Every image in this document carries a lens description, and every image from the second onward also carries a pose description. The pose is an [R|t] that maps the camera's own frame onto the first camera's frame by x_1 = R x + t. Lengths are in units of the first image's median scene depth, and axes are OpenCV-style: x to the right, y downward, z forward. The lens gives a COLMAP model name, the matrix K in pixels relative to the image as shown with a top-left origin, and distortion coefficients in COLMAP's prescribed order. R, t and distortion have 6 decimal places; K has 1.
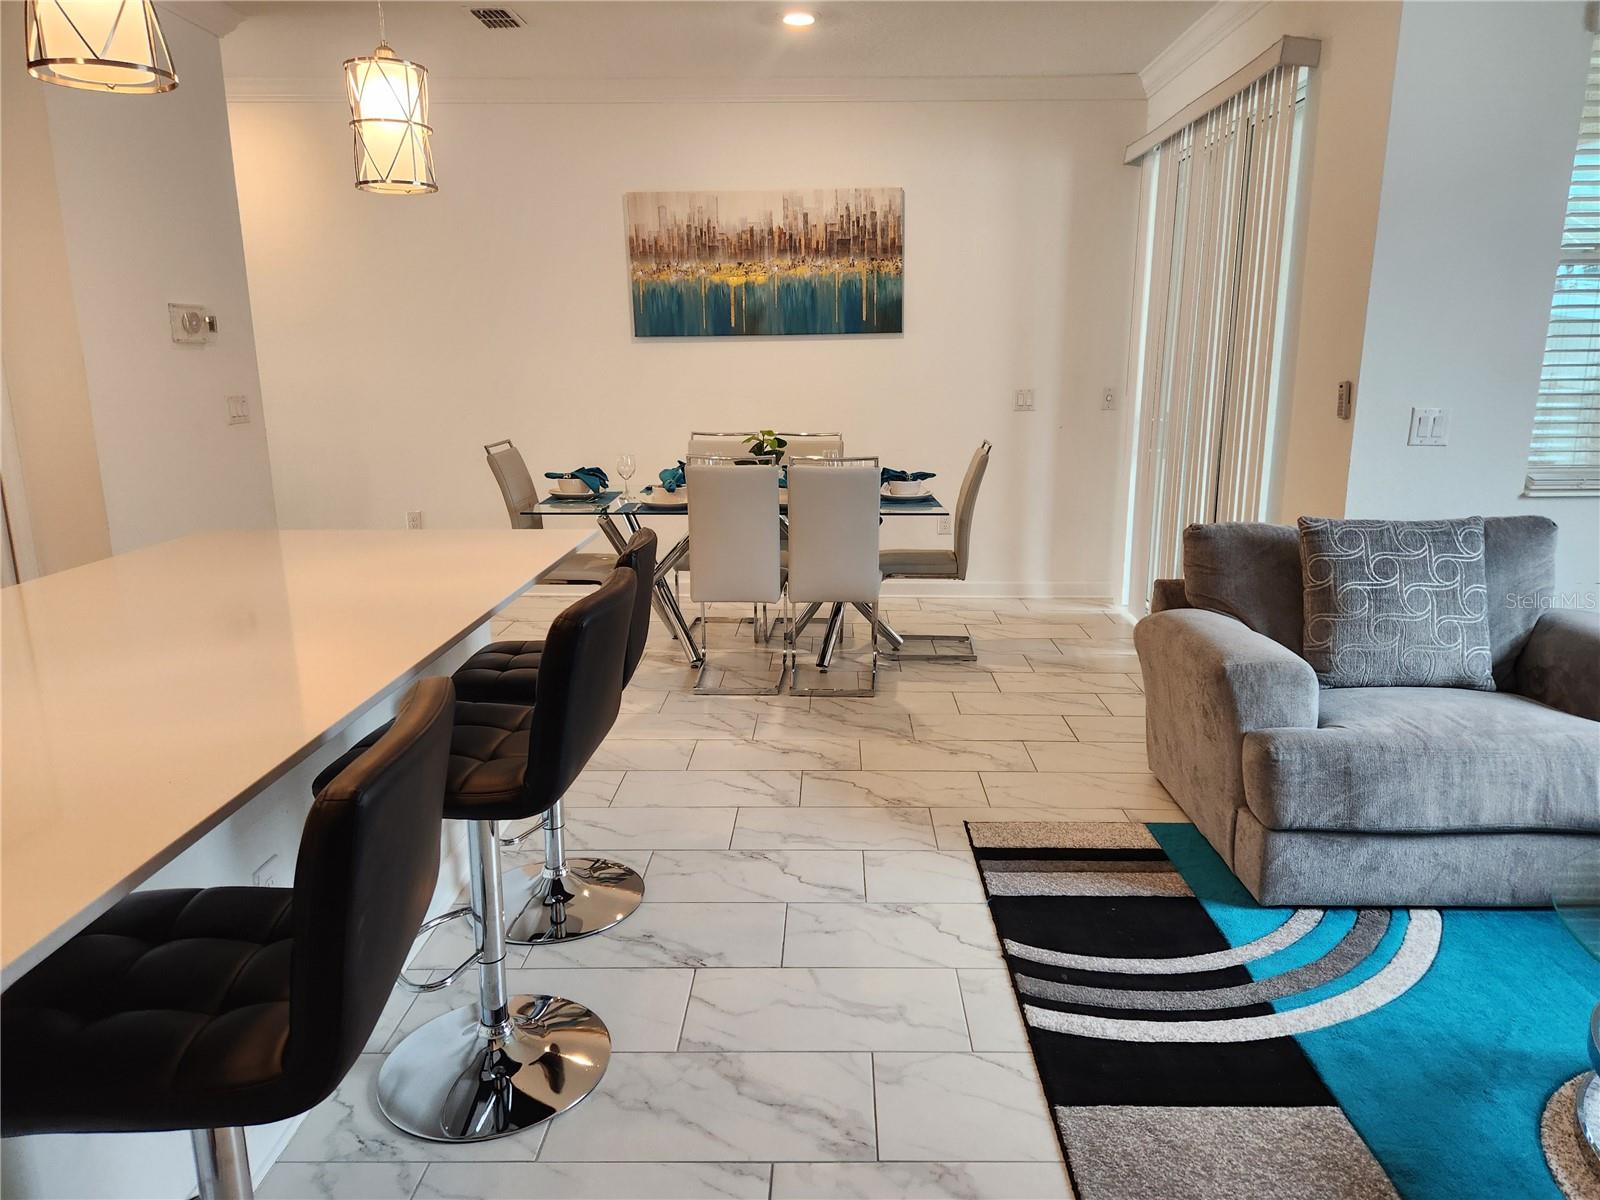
lens RADIAL K [[1060.3, 0, 814.0], [0, 1060.3, 590.2], [0, 0, 1]] dist [0.080827, -0.079776]
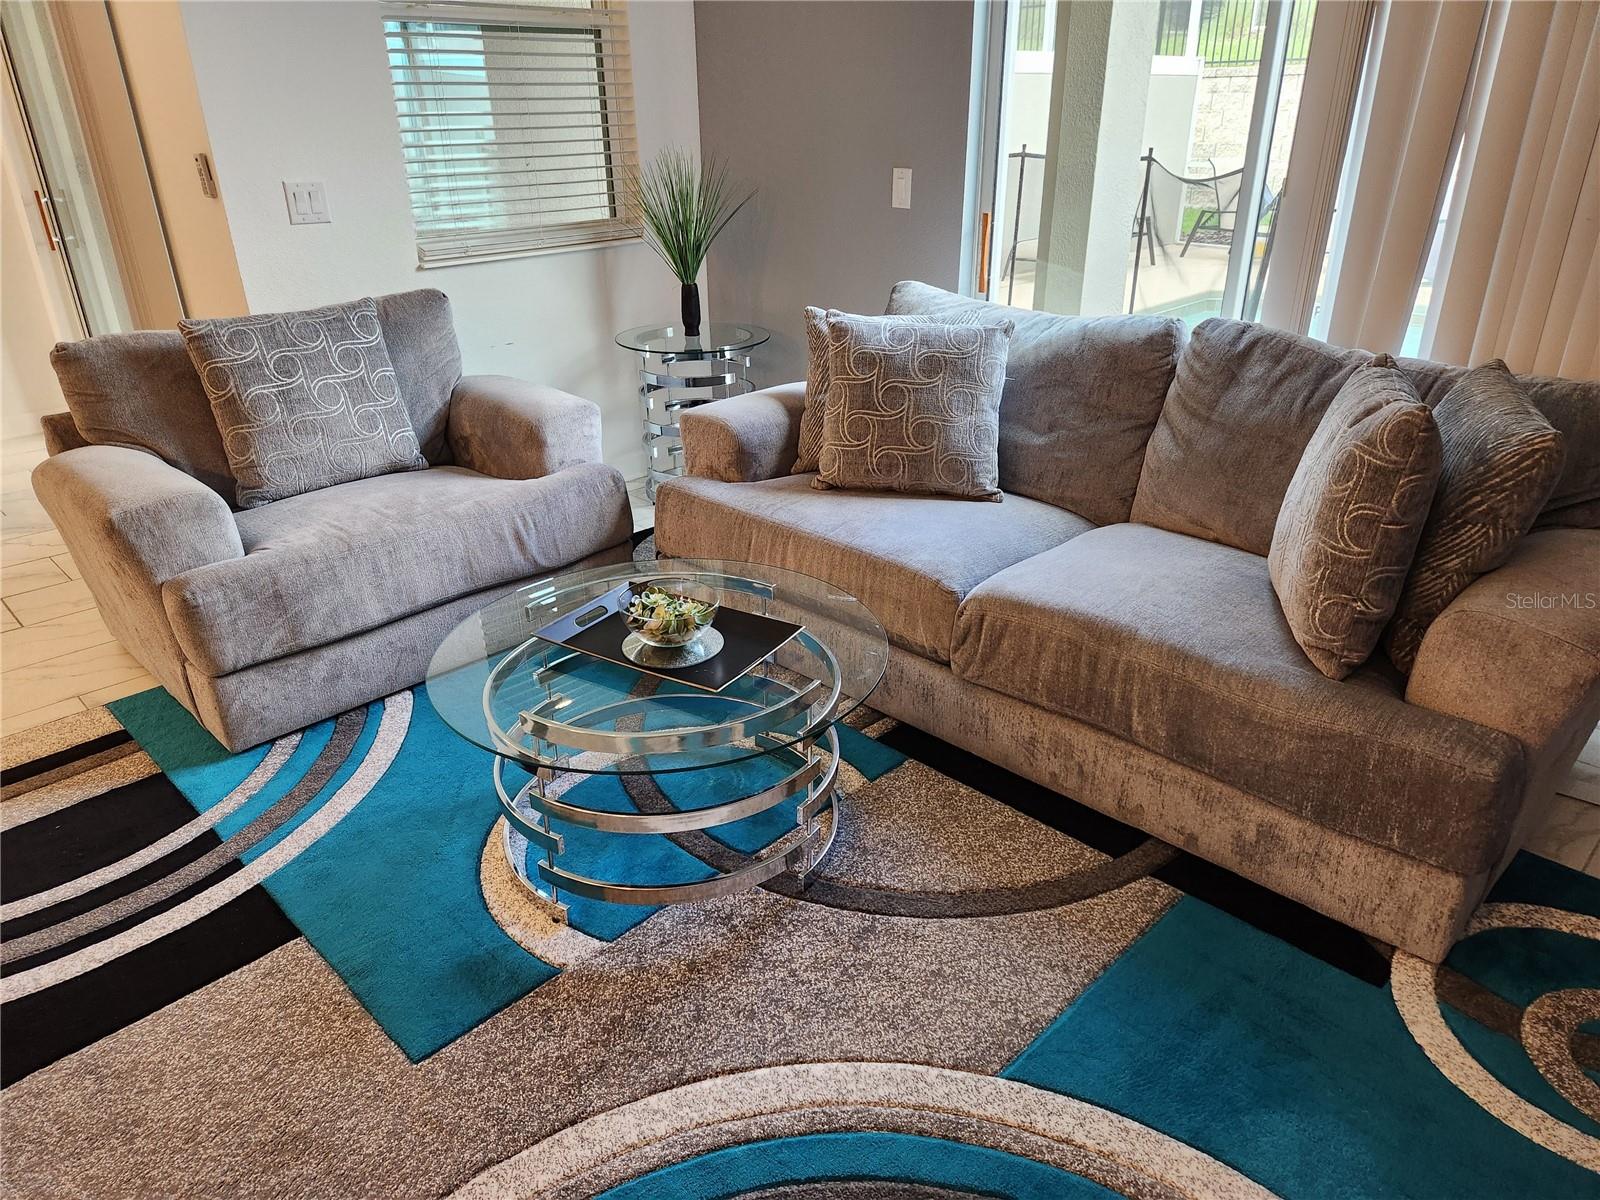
lens RADIAL K [[1060.3, 0, 814.0], [0, 1060.3, 590.2], [0, 0, 1]] dist [0.080827, -0.079776]
pose [[0.702610, -0.303212, 0.643740, 0.206945], [0.159464, 0.948754, 0.272832, -0.019968], [-0.693477, -0.089040, 0.714956, -0.015199]]
